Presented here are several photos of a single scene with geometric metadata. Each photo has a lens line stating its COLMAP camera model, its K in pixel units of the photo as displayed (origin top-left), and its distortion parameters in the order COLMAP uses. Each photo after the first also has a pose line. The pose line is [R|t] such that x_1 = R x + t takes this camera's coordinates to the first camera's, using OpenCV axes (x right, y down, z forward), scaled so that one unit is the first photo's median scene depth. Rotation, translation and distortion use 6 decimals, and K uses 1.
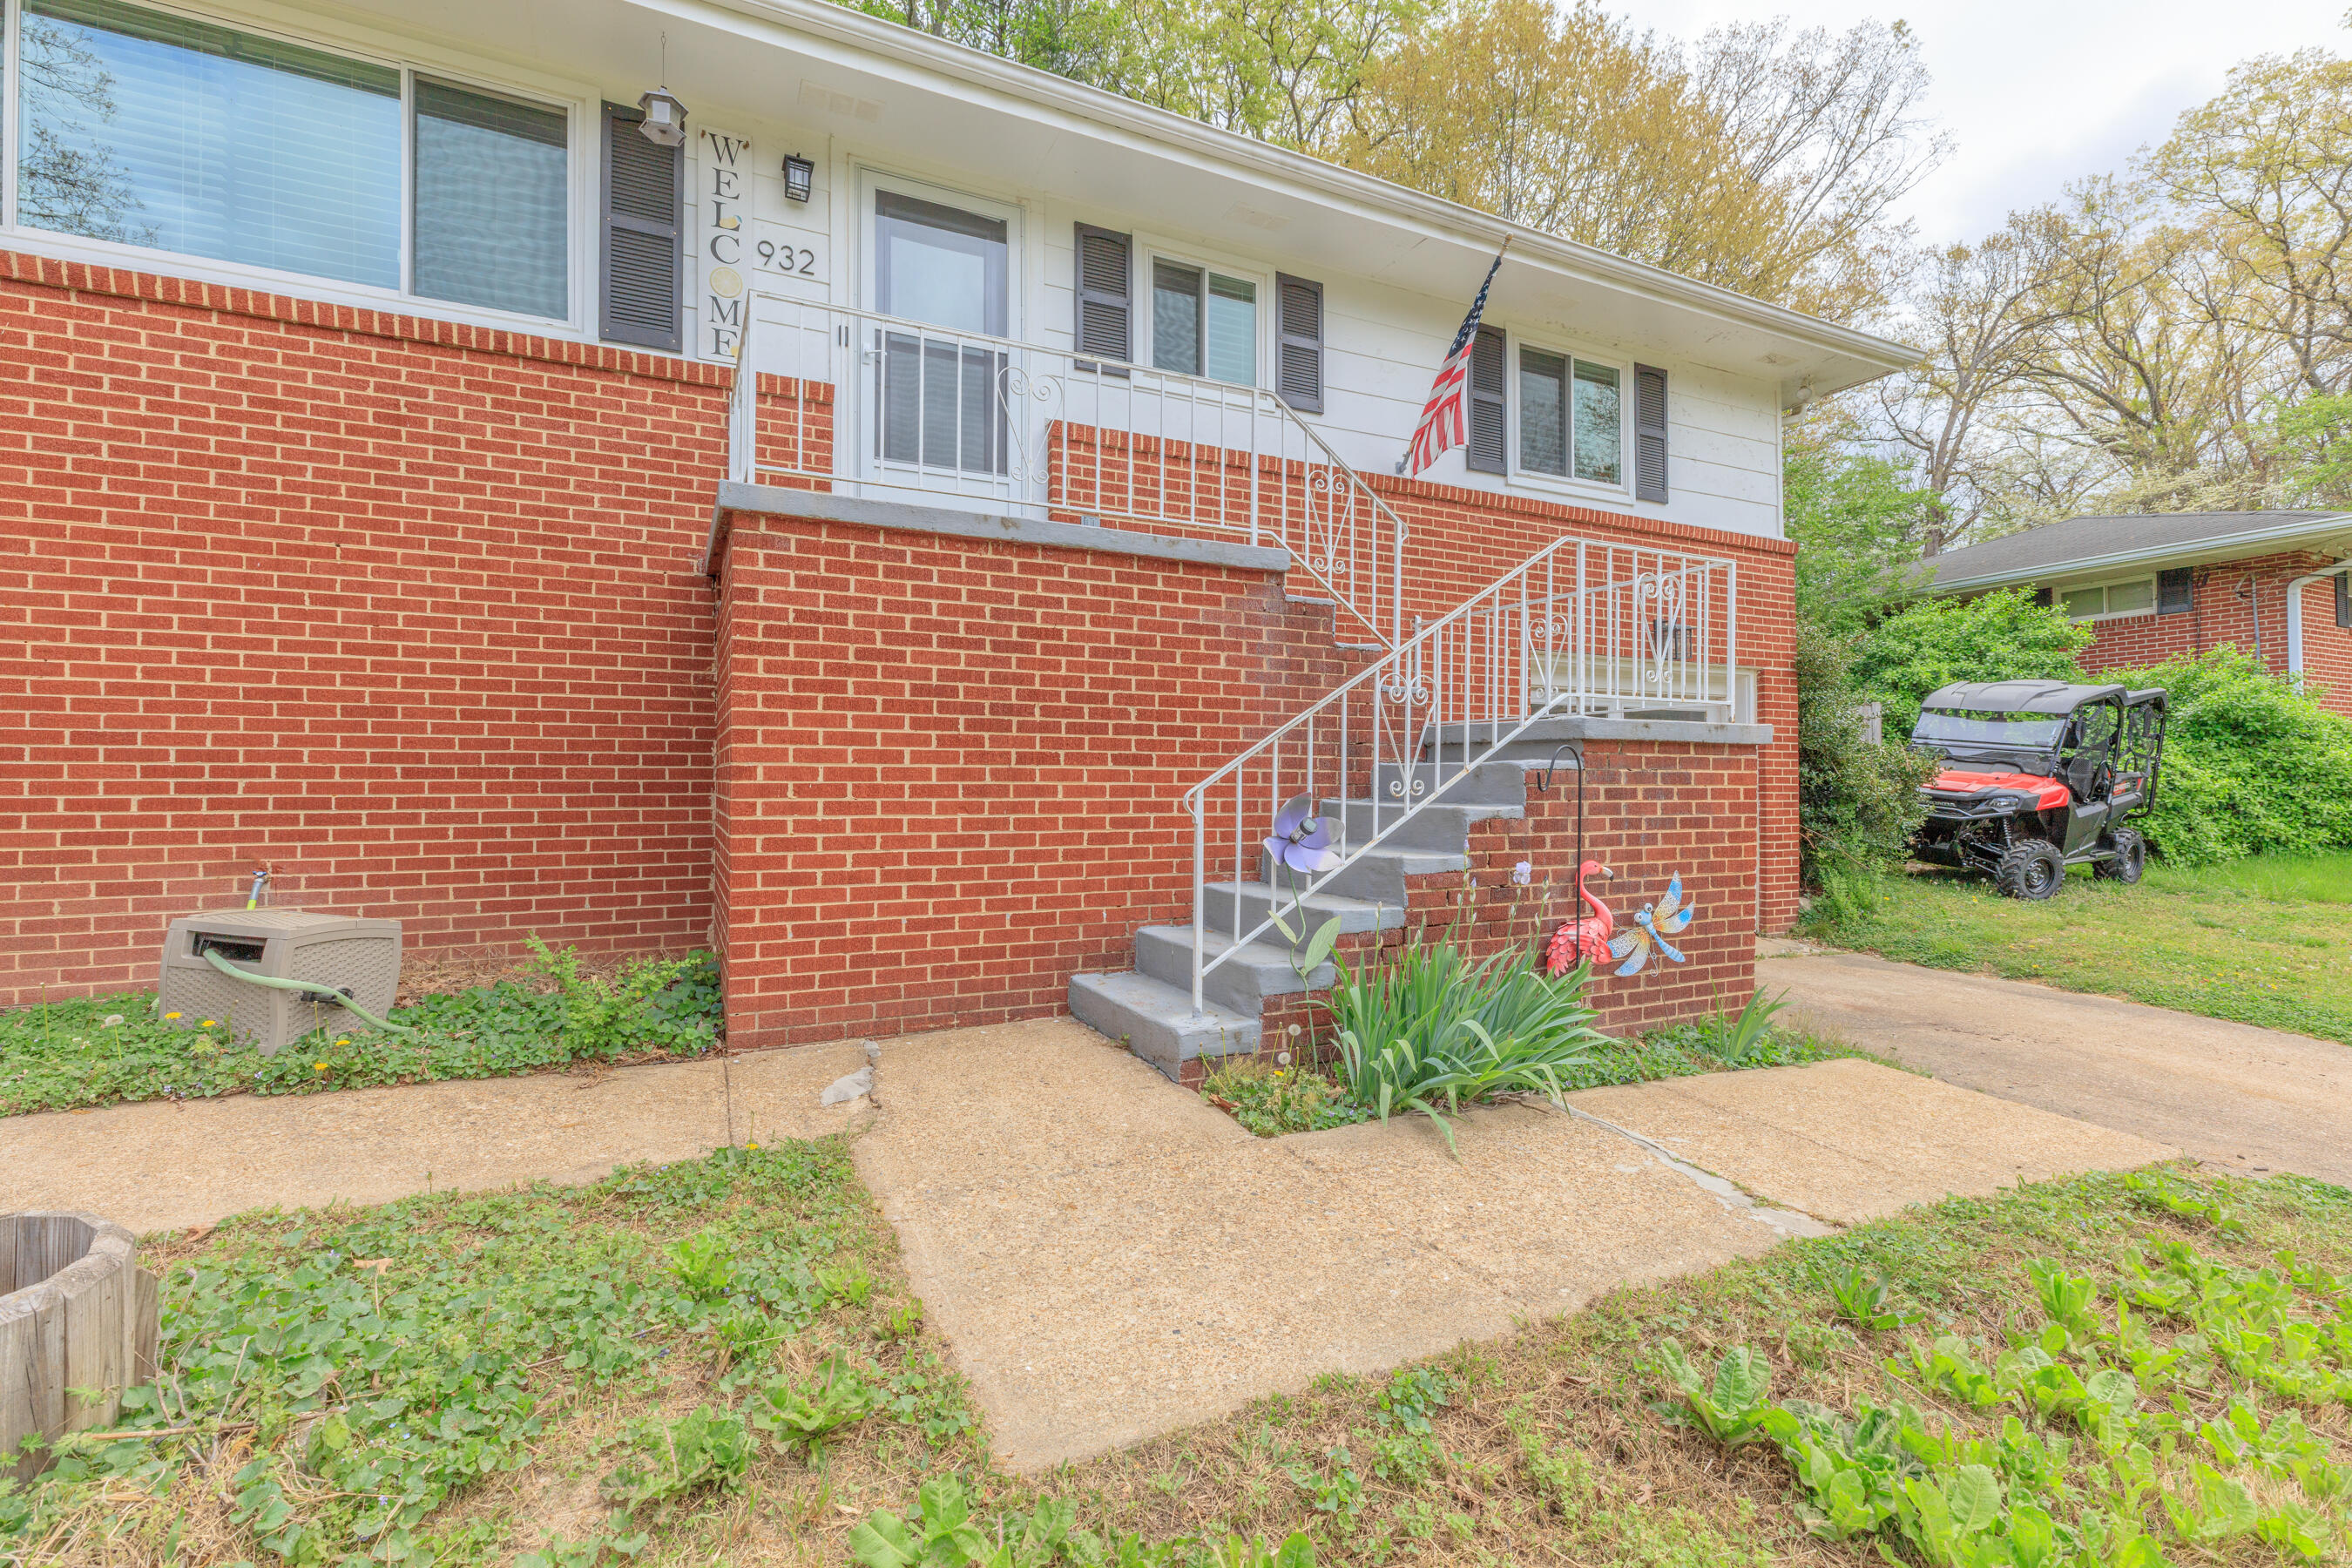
lens RADIAL K [[1044.5, 0, 1188.7], [0, 1044.5, 771.5], [0, 0, 1]] dist [0.000606, 0.001452]
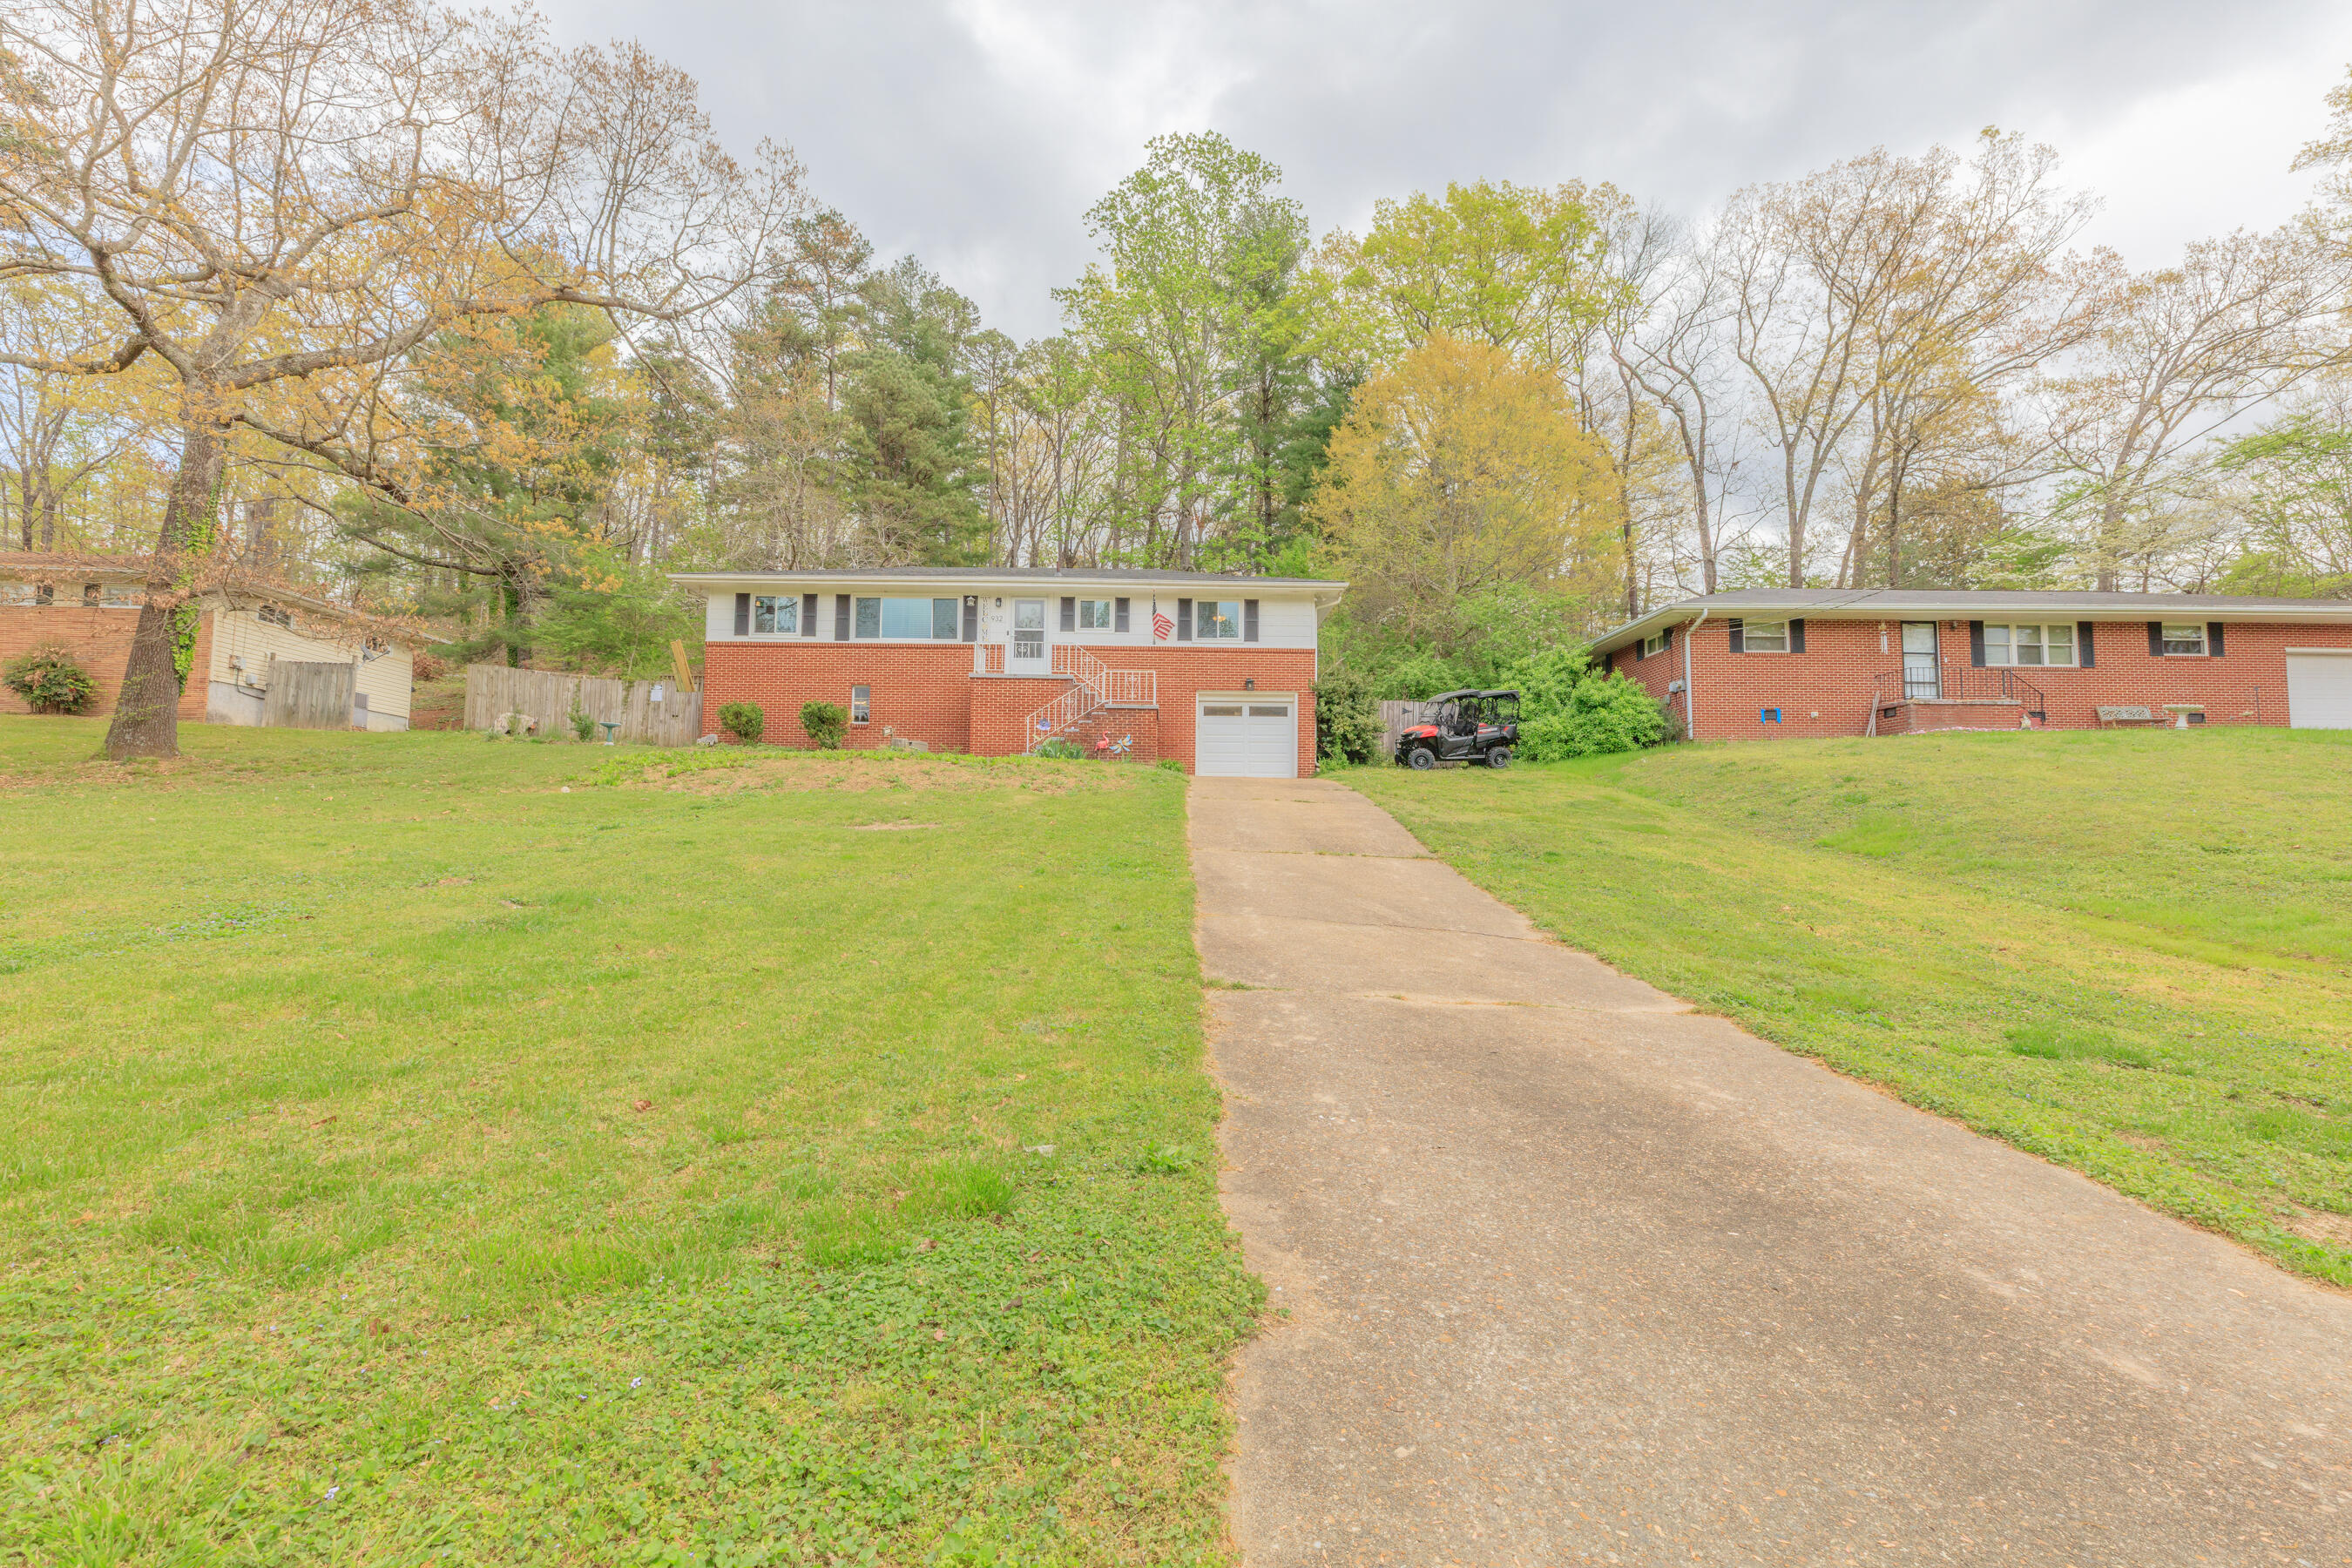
lens RADIAL K [[1044.5, 0, 1184.2], [0, 1044.5, 765.1], [0, 0, 1]] dist [0.000606, 0.001452]
pose [[0.899025, -0.032191, -0.436713, 2.111246], [-0.002642, 0.996877, -0.078921, 0.475556], [0.437890, 0.072105, 0.896132, -2.465150]]
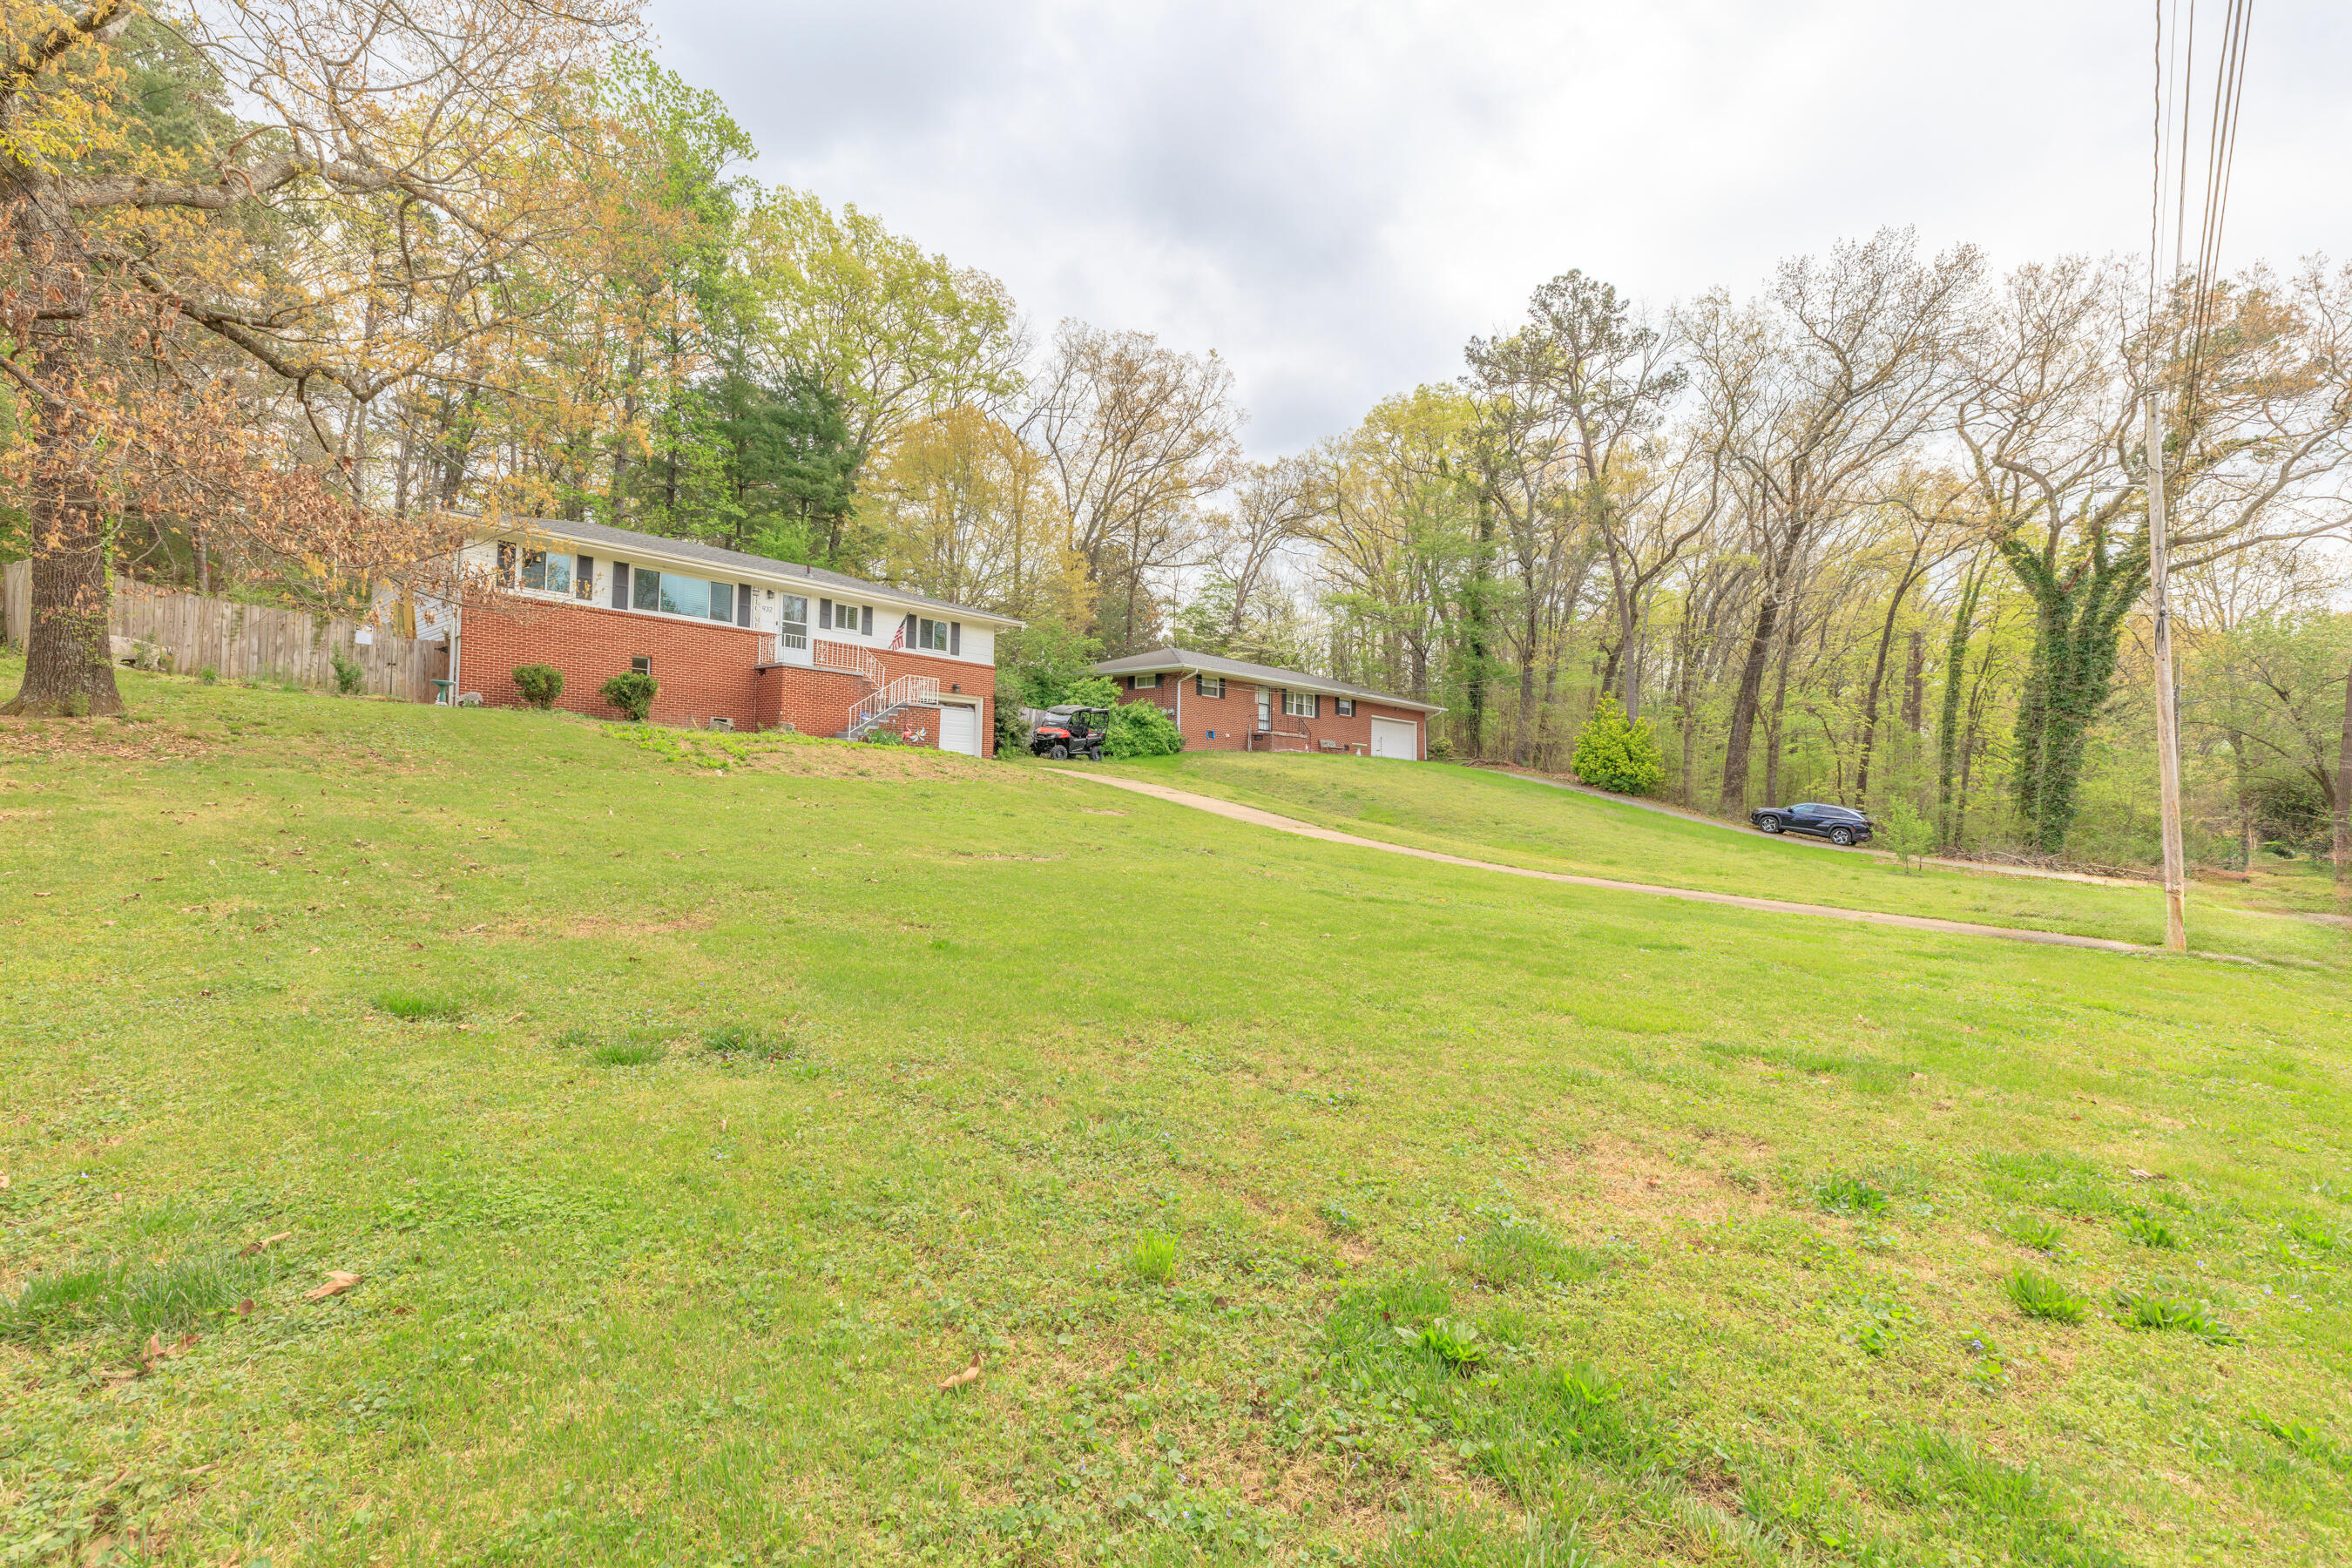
lens RADIAL K [[1044.5, 0, 1175.7], [0, 1044.5, 771.4], [0, 0, 1]] dist [0.000606, 0.001452]
pose [[0.923077, 0.031551, 0.383318, -0.411644], [-0.027286, 0.999490, -0.016559, 0.317019], [-0.383645, 0.004826, 0.923468, -4.062538]]
